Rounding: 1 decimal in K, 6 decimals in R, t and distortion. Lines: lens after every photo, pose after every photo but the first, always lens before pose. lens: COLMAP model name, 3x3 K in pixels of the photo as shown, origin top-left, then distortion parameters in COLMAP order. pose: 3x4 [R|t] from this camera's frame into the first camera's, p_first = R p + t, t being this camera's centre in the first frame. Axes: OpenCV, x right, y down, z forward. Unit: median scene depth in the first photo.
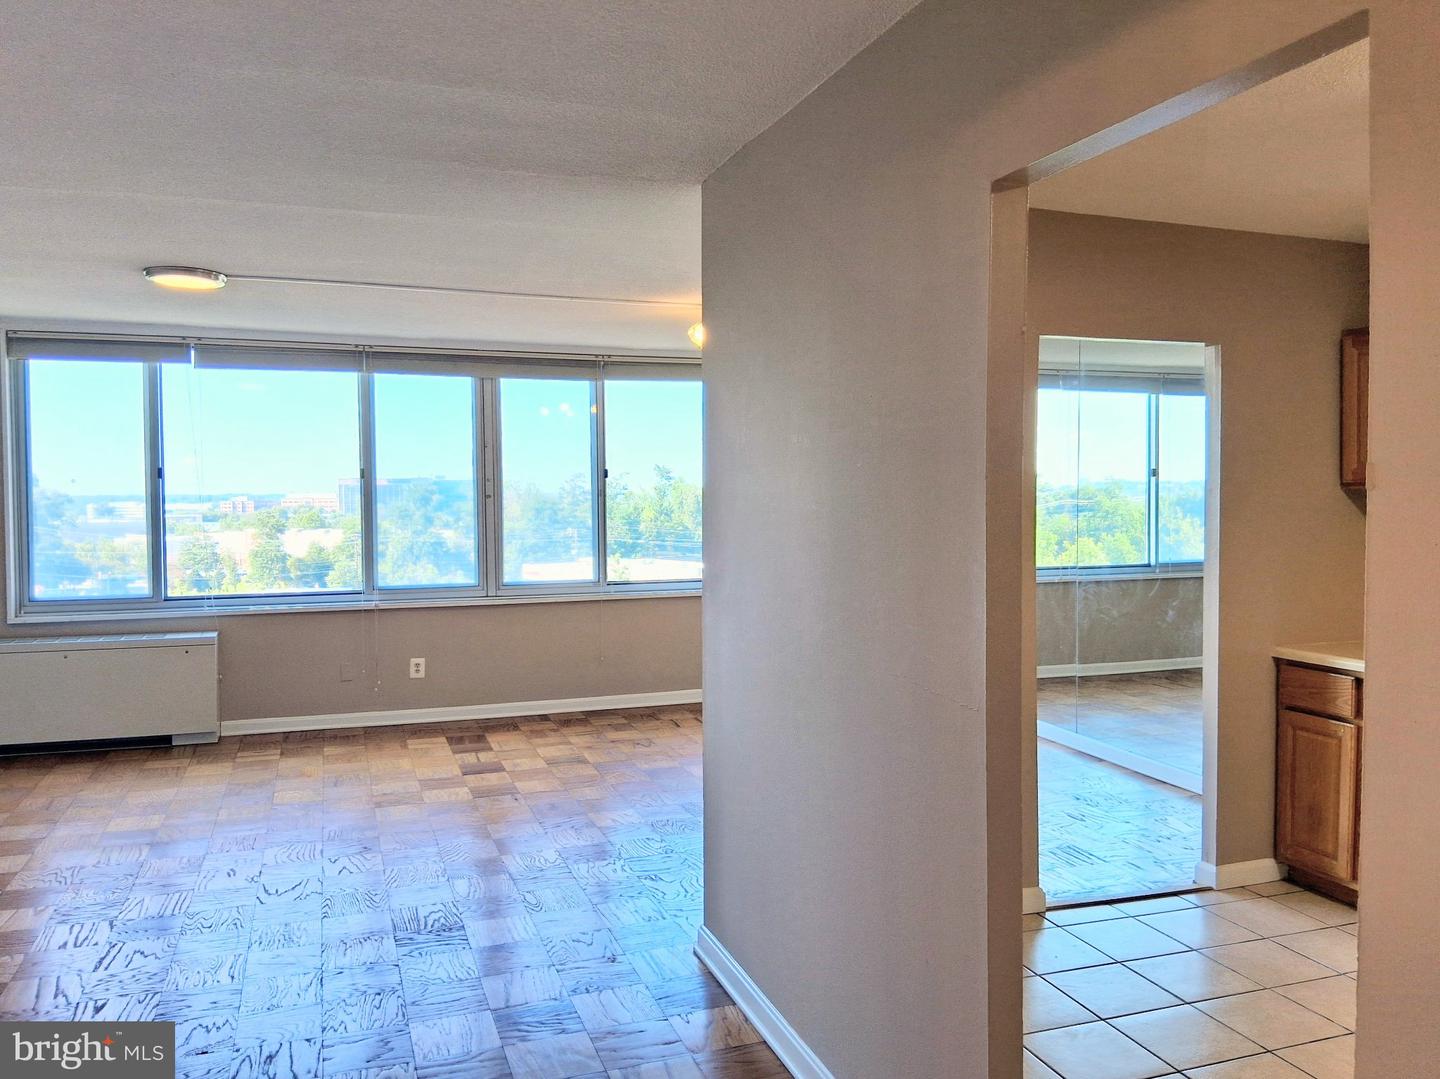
lens RADIAL K [[1098.2, 0, 720.9], [0, 1098.2, 523.9], [0, 0, 1]] dist [0.055297, -0.097019]
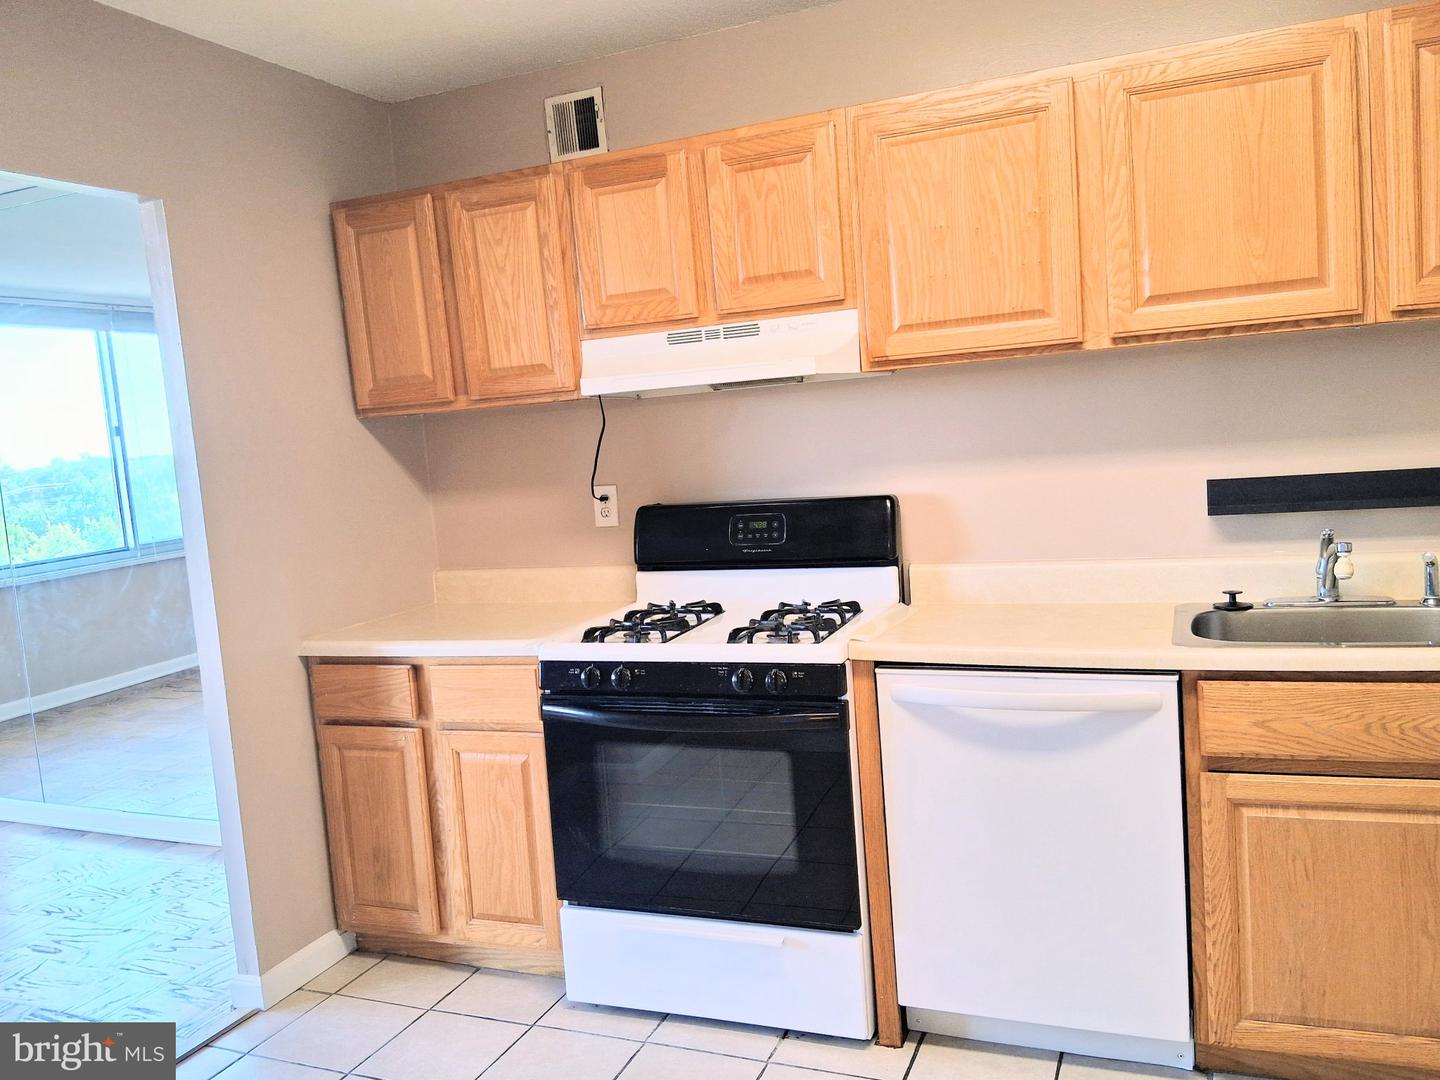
lens RADIAL K [[1098.2, 0, 720.9], [0, 1098.2, 524.4], [0, 0, 1]] dist [0.055297, -0.097019]
pose [[0.653205, -0.119503, 0.747691, 0.154991], [0.100163, 0.992426, 0.071113, 0.012824], [-0.750527, 0.028440, 0.660228, 0.326104]]
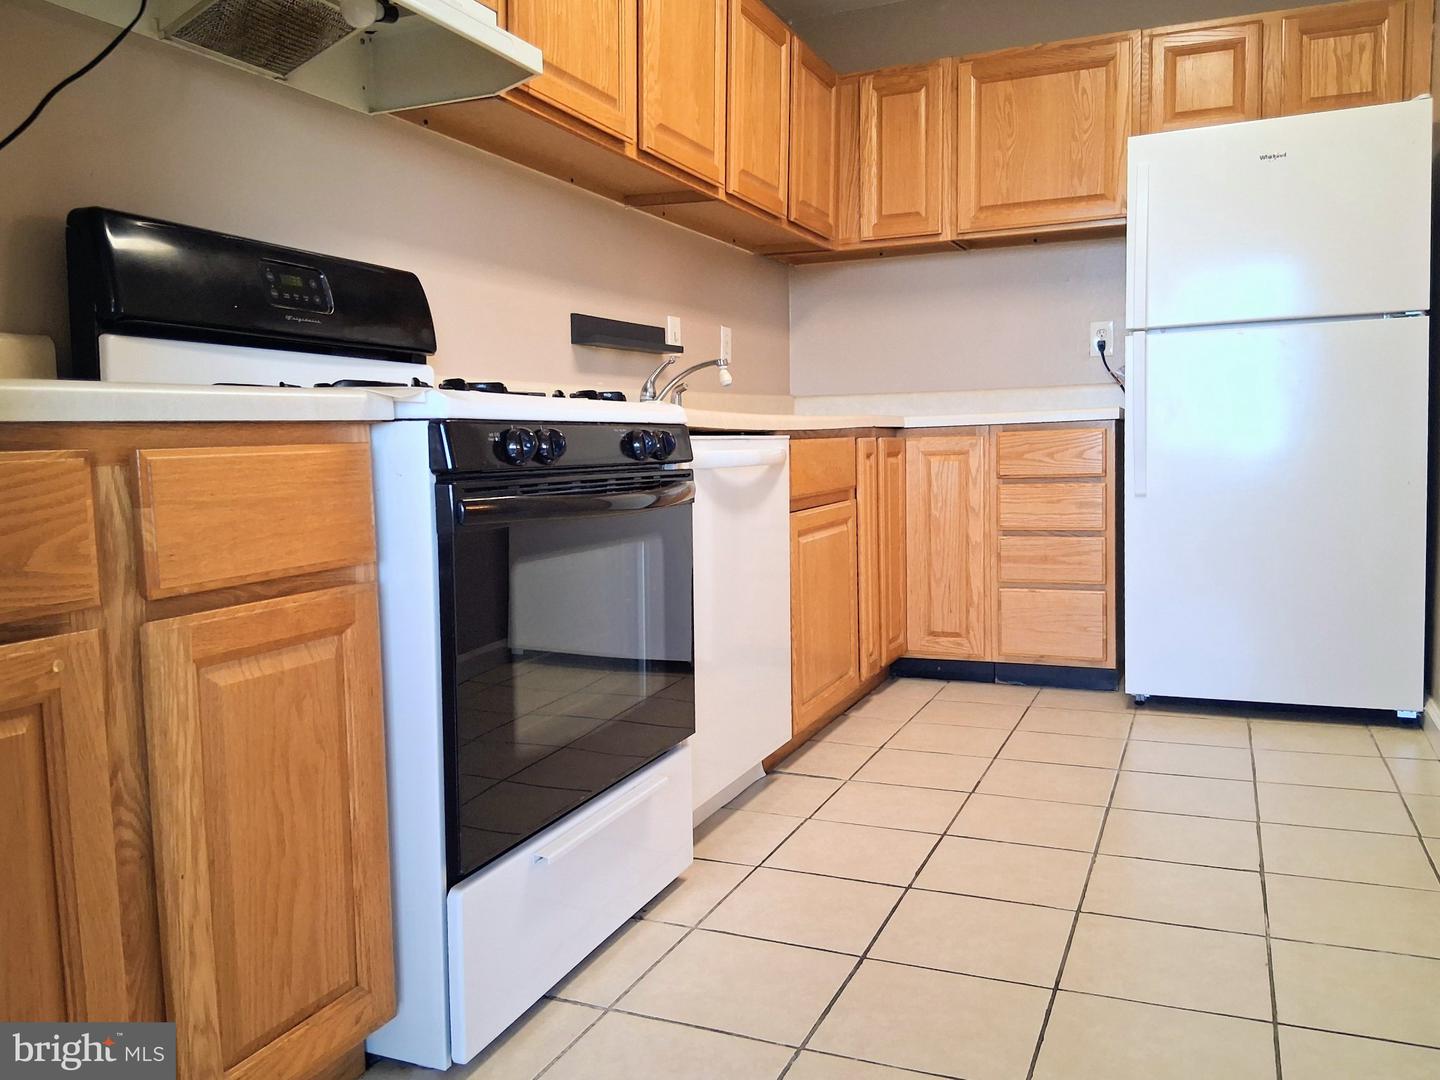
lens RADIAL K [[1098.2, 0, 720.9], [0, 1098.2, 524.4], [0, 0, 1]] dist [0.055297, -0.097019]
pose [[-0.720999, -0.057593, 0.690539, 0.280261], [0.028843, 0.993182, 0.112950, 0.142118], [-0.692336, 0.101354, -0.714422, 1.131948]]
